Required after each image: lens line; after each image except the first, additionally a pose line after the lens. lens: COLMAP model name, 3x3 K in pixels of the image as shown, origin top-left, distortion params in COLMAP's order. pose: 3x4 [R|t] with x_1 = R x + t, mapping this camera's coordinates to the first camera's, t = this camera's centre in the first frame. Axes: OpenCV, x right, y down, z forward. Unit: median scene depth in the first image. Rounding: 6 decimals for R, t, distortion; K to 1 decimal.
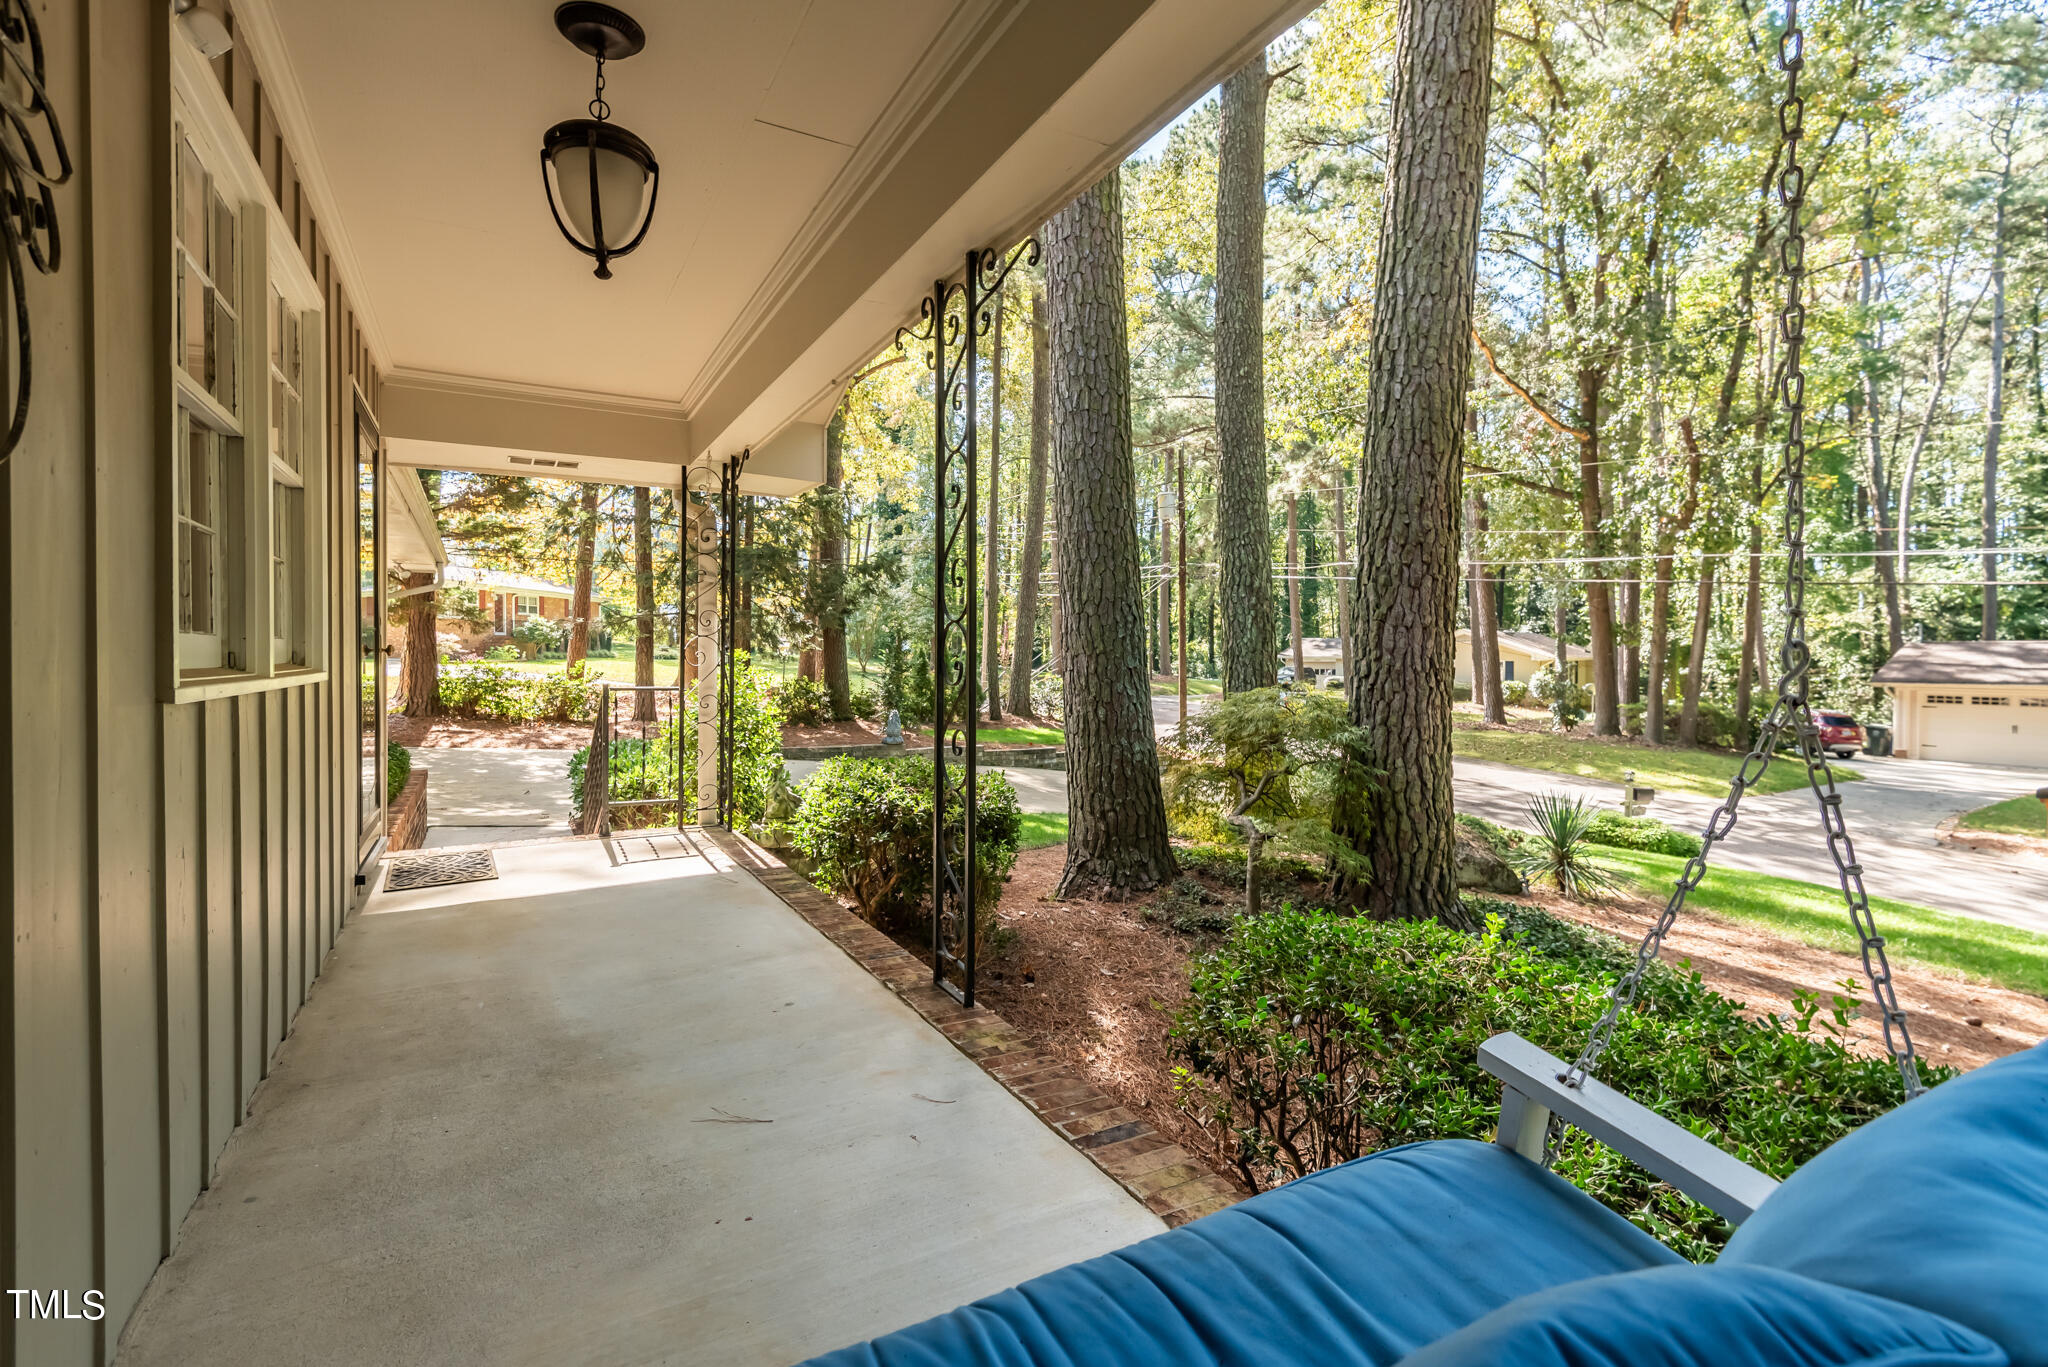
lens RADIAL K [[950.9, 0, 1025.2], [0, 950.9, 669.9], [0, 0, 1]] dist [0.006367, -0.003107]
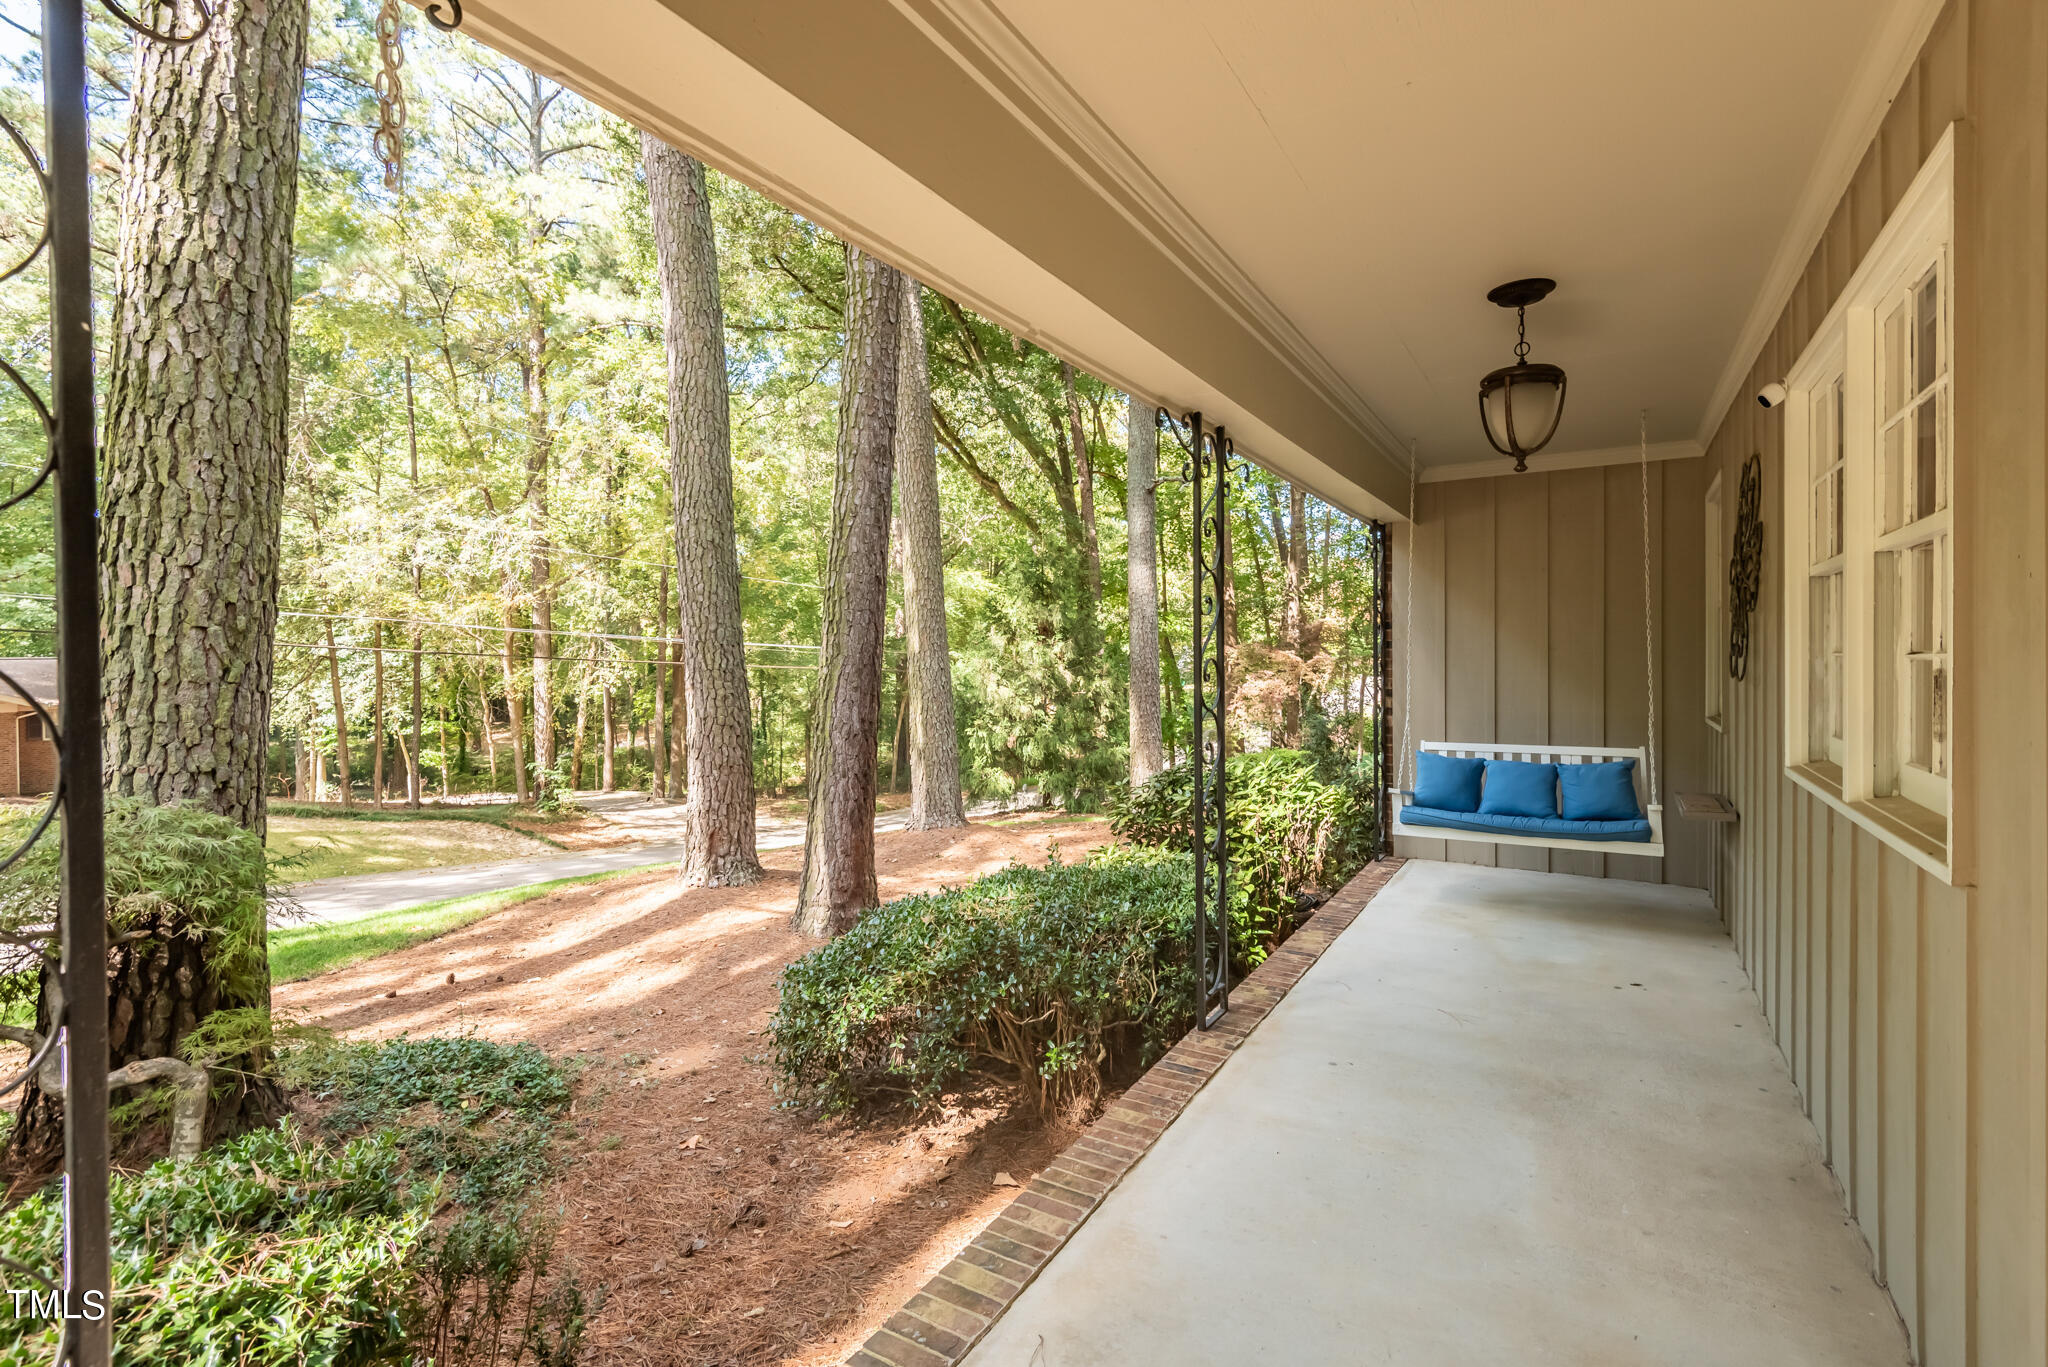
lens RADIAL K [[950.9, 0, 1025.6], [0, 950.9, 672.1], [0, 0, 1]] dist [0.006367, -0.003107]
pose [[-0.493206, -0.013572, 0.869807, -1.108140], [0.024022, 0.999285, 0.029213, -0.152473], [-0.869581, 0.035302, -0.492527, 1.986401]]
